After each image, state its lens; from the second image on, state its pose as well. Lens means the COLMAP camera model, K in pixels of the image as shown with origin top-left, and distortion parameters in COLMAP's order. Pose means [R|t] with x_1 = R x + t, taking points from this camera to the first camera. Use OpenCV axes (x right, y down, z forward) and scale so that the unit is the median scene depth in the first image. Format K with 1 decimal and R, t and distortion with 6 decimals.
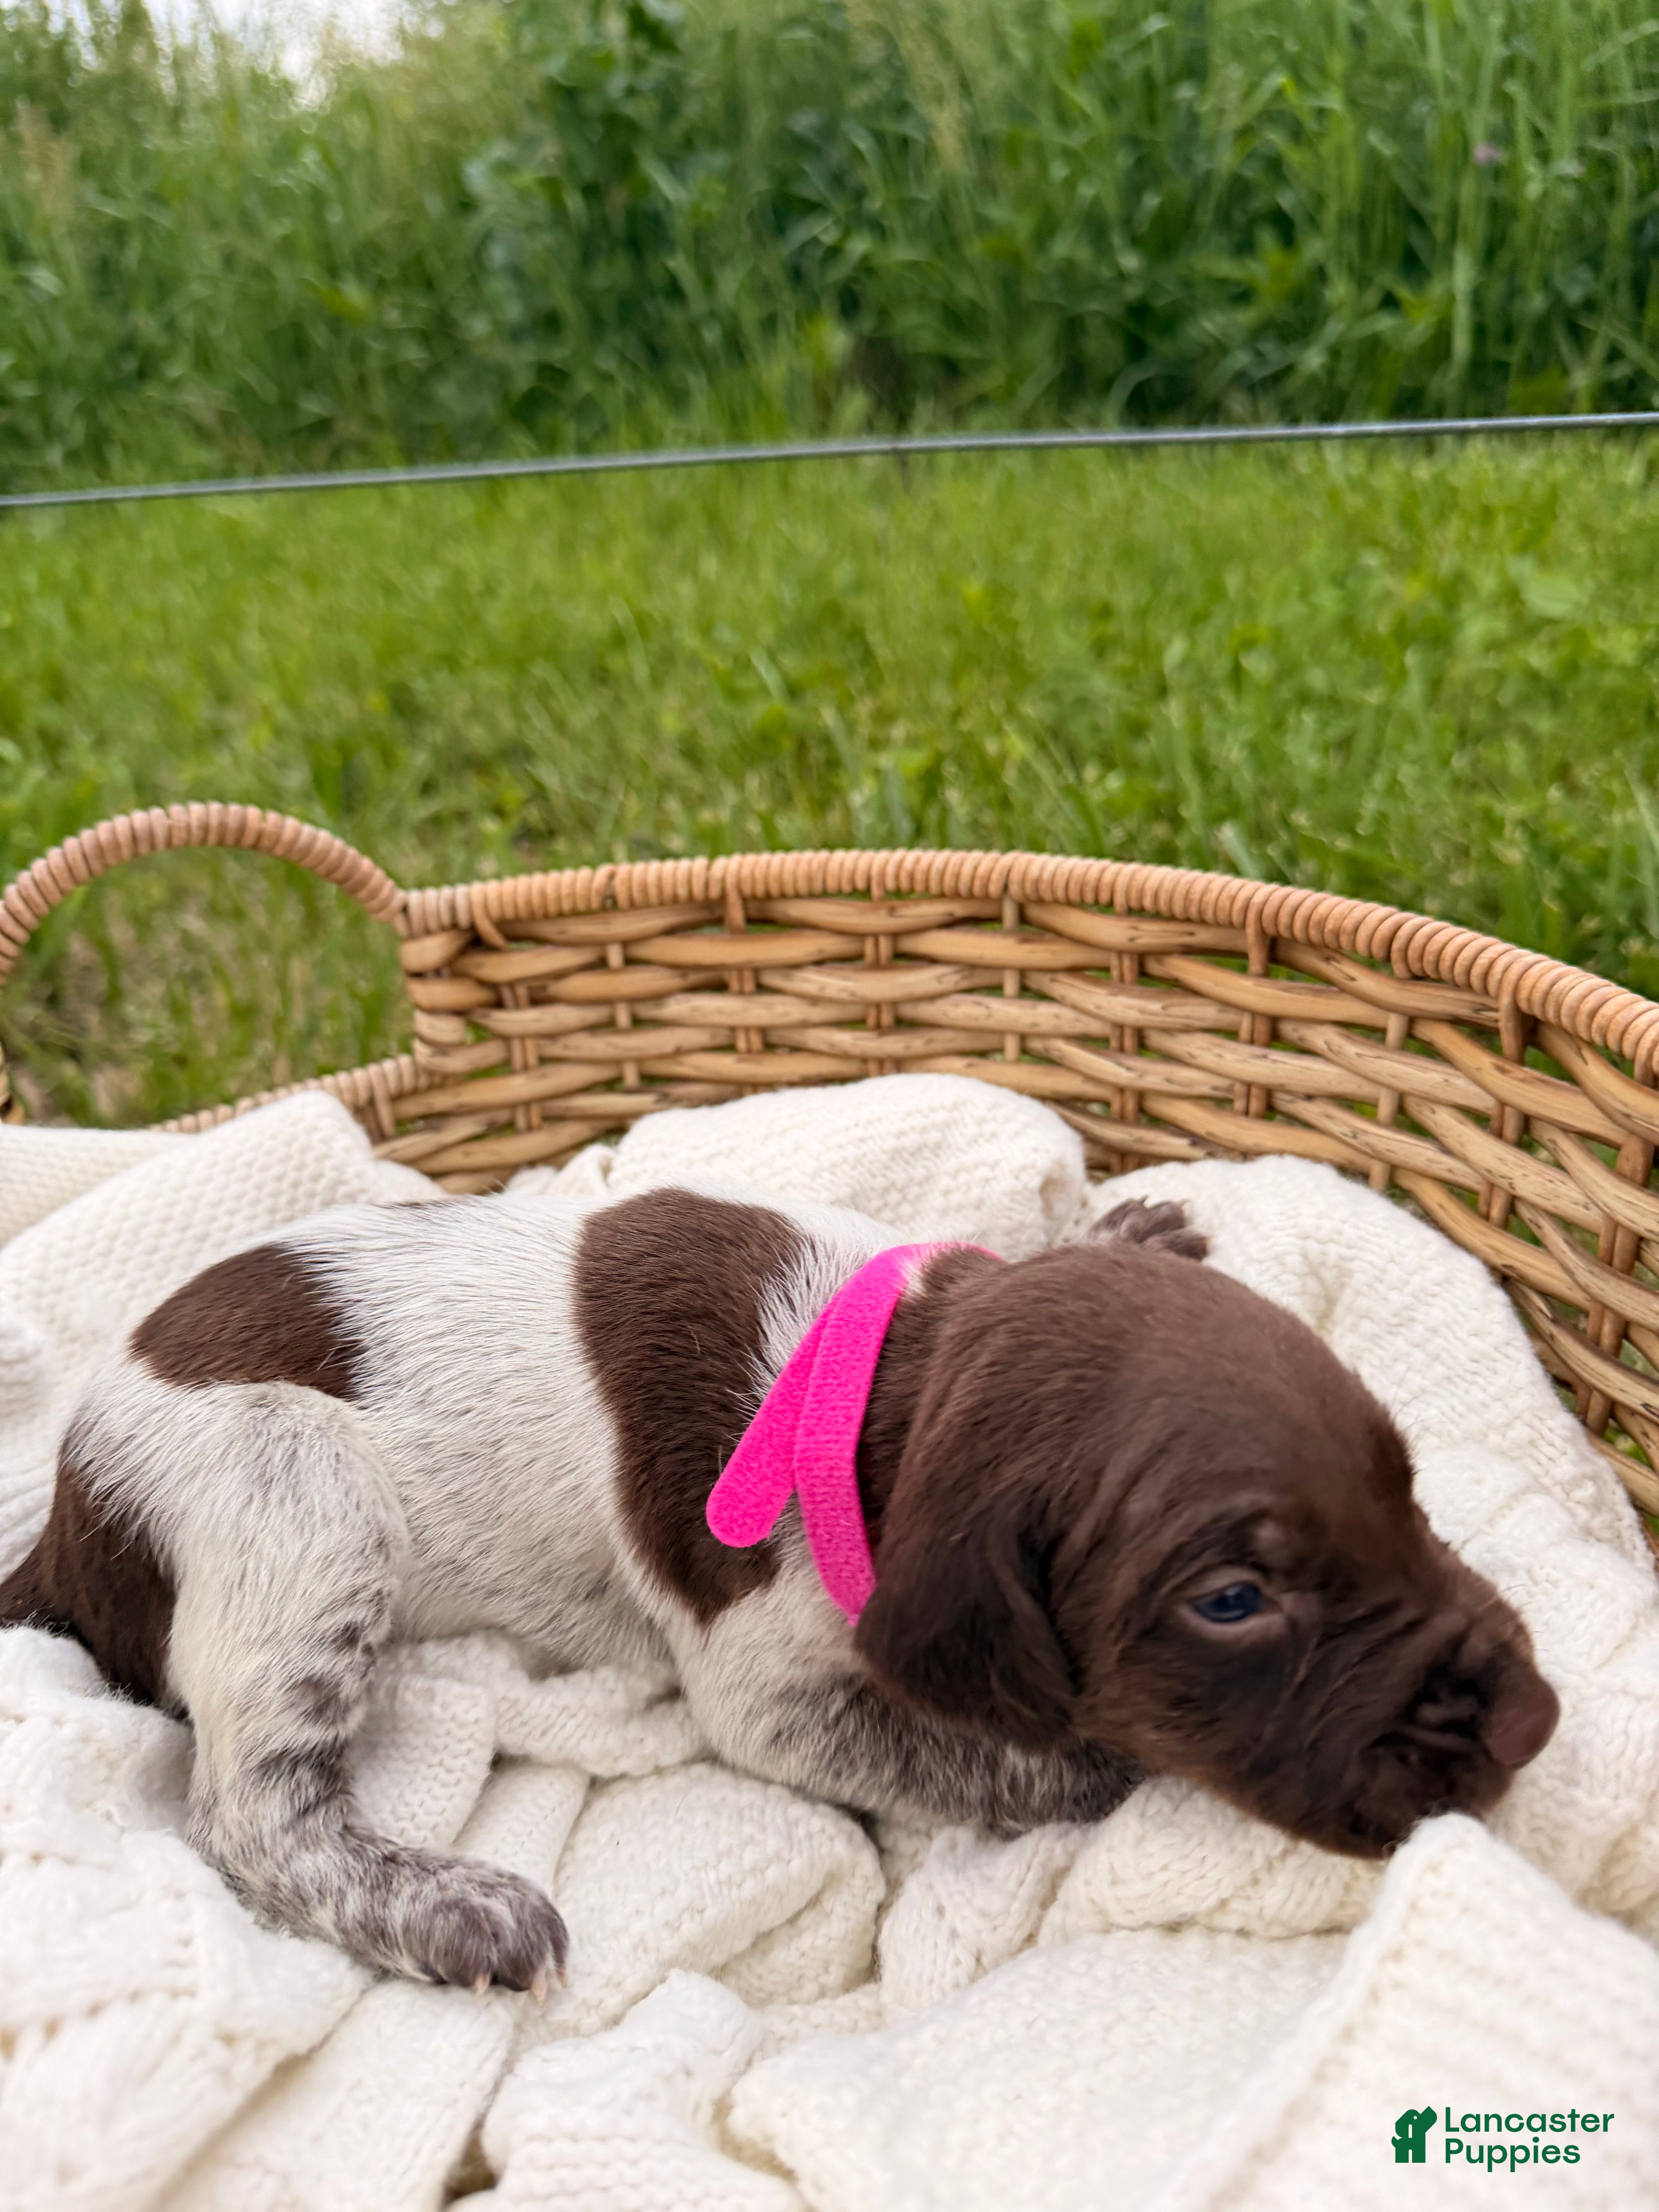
lens RADIAL K [[1497.4, 0, 830.8], [0, 1497.4, 1060.2], [0, 0, 1]] dist [-0.120896, -0.004348]
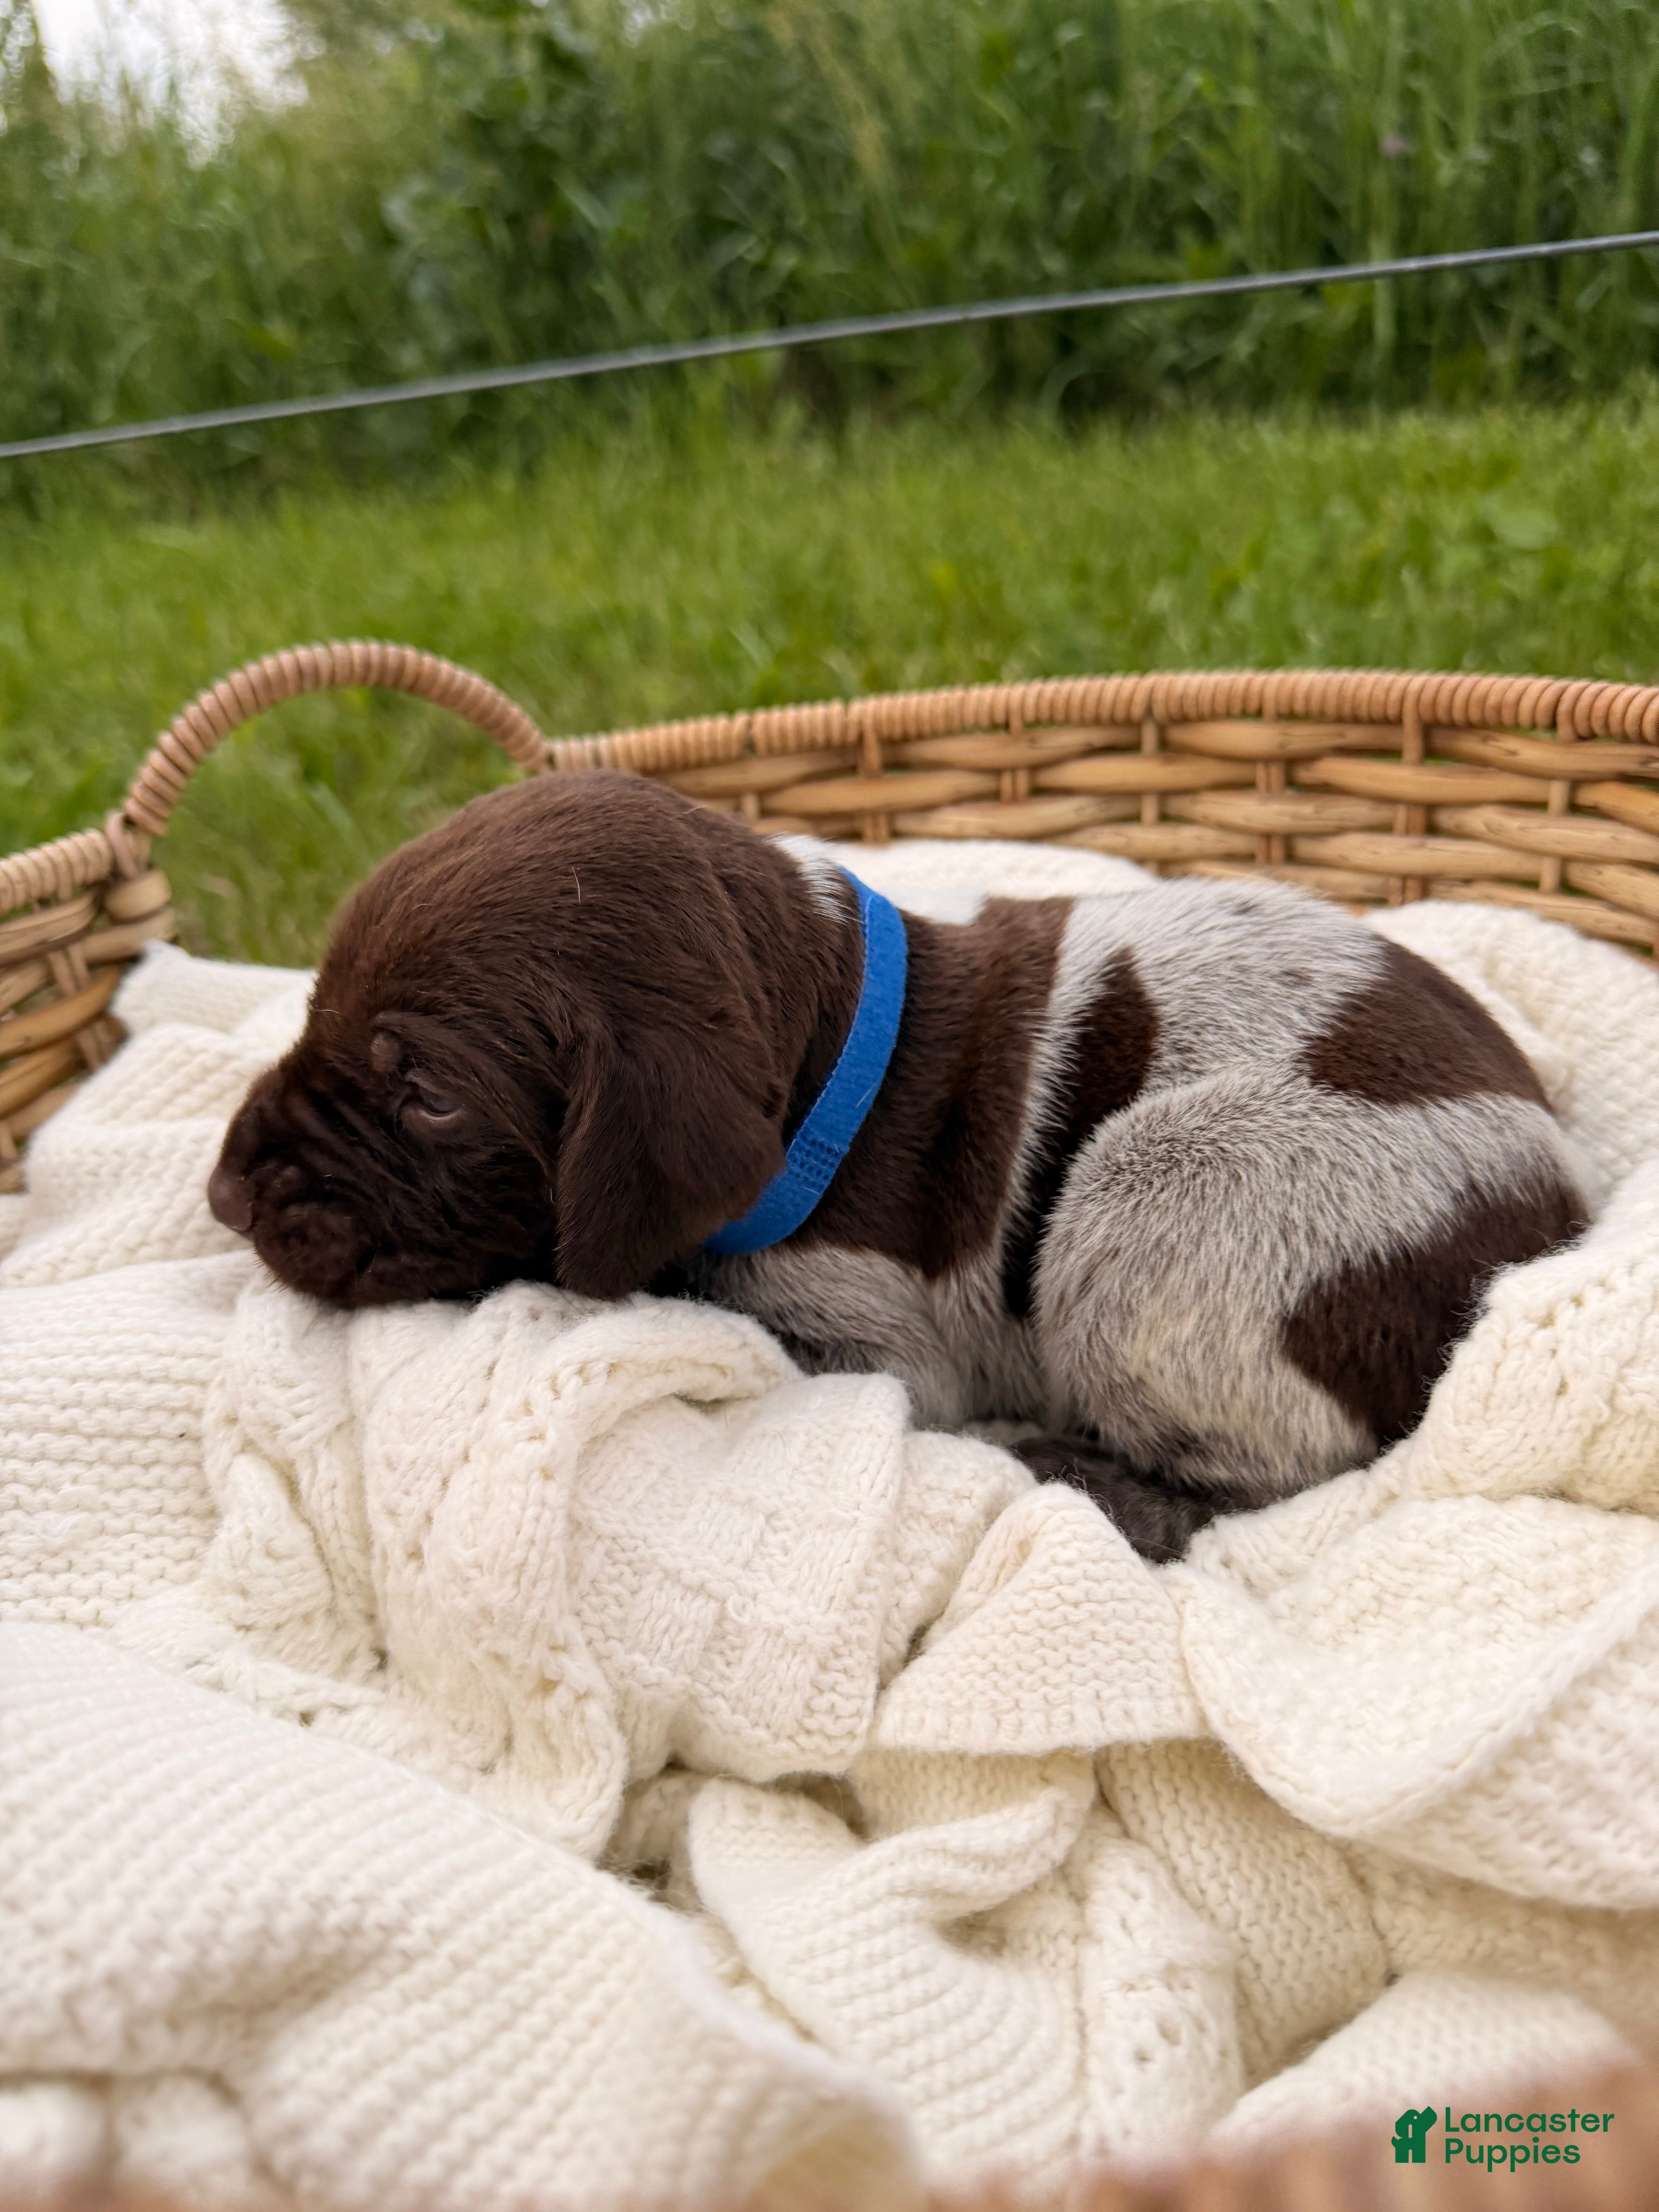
lens RADIAL K [[1490.9, 0, 724.1], [0, 1490.9, 1111.0], [0, 0, 1]] dist [-0.115430, -0.003556]
pose [[0.998812, -0.047012, 0.012792, -0.189395], [0.047273, 0.998663, -0.020930, 0.159025], [-0.011791, 0.021510, 0.999699, 0.002292]]
